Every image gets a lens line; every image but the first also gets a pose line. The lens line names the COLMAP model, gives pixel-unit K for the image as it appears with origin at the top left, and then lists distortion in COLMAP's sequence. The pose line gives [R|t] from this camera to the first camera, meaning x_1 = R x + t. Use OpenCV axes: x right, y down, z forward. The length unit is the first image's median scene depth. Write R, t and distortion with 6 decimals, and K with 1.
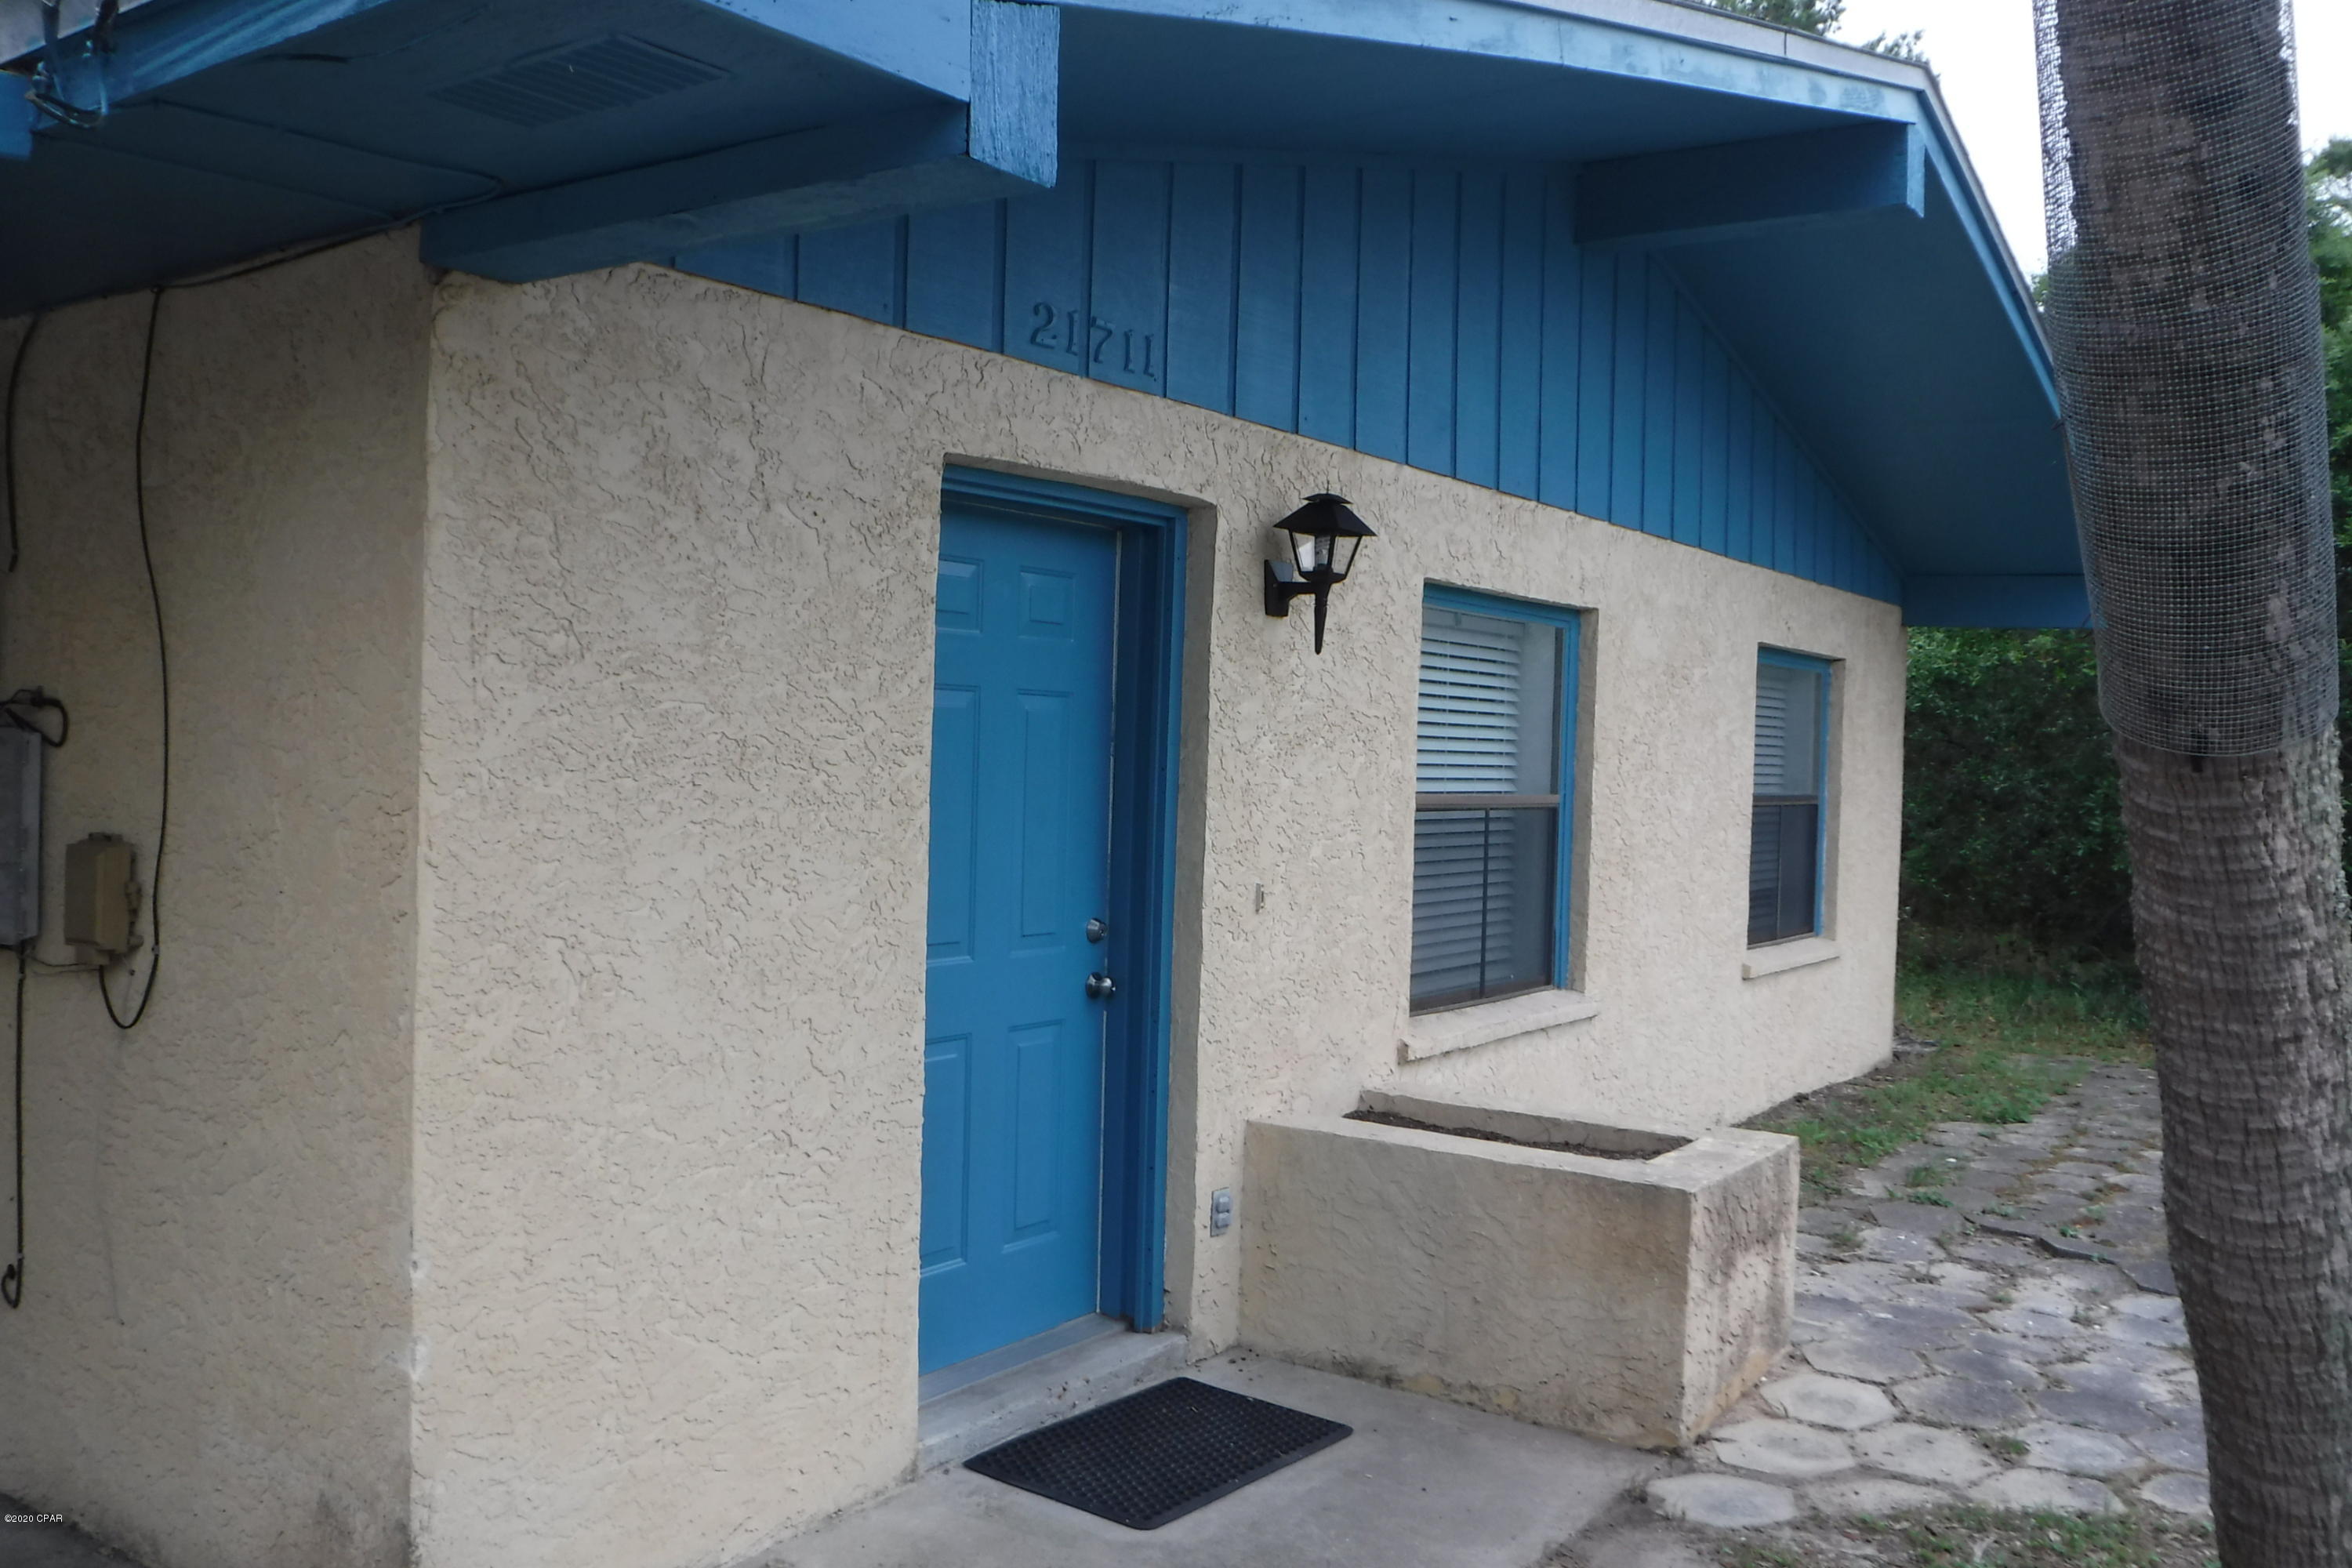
lens RADIAL K [[1925.9, 0, 1175.7], [0, 1925.9, 781.0], [0, 0, 1]] dist [-0.043866, 0.011092]
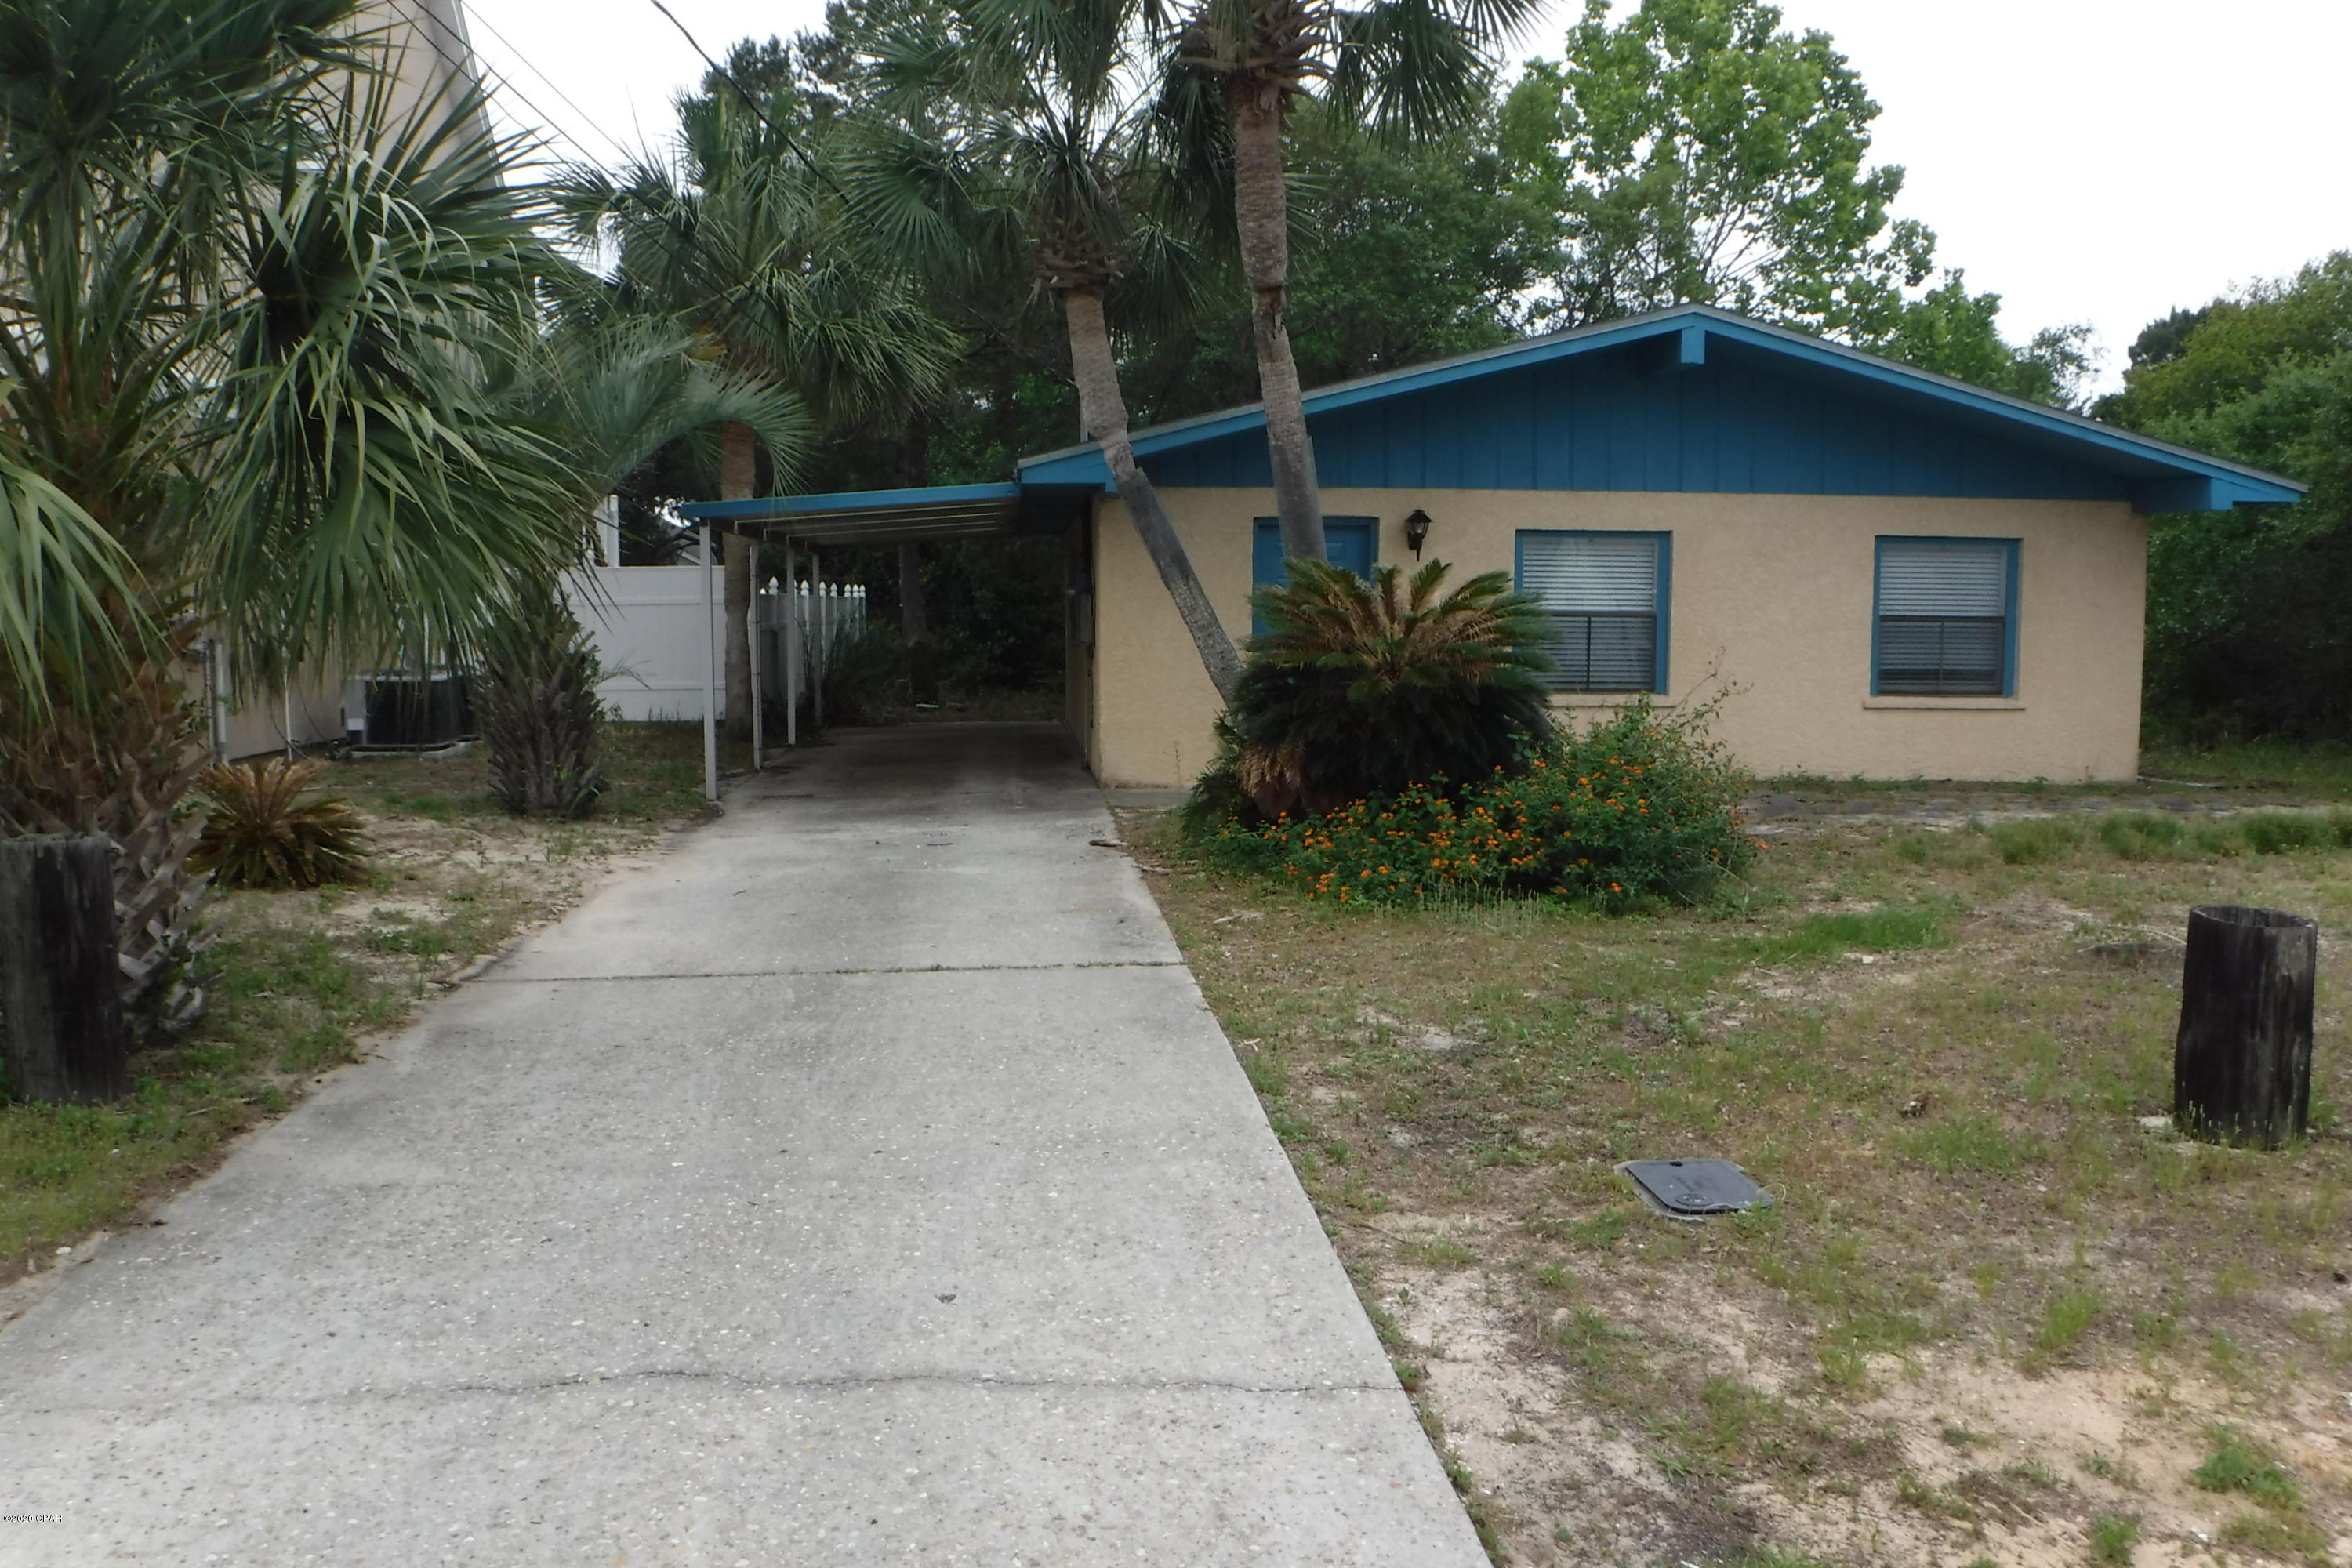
lens RADIAL K [[2000.7, 0, 1196.3], [0, 2000.7, 773.6], [0, 0, 1]] dist [-0.100434, 0.061198]
pose [[0.635134, 0.054369, -0.770486, 1.867386], [-0.003697, 0.997722, 0.067357, 0.048298], [0.772393, -0.039932, 0.633888, -1.072216]]
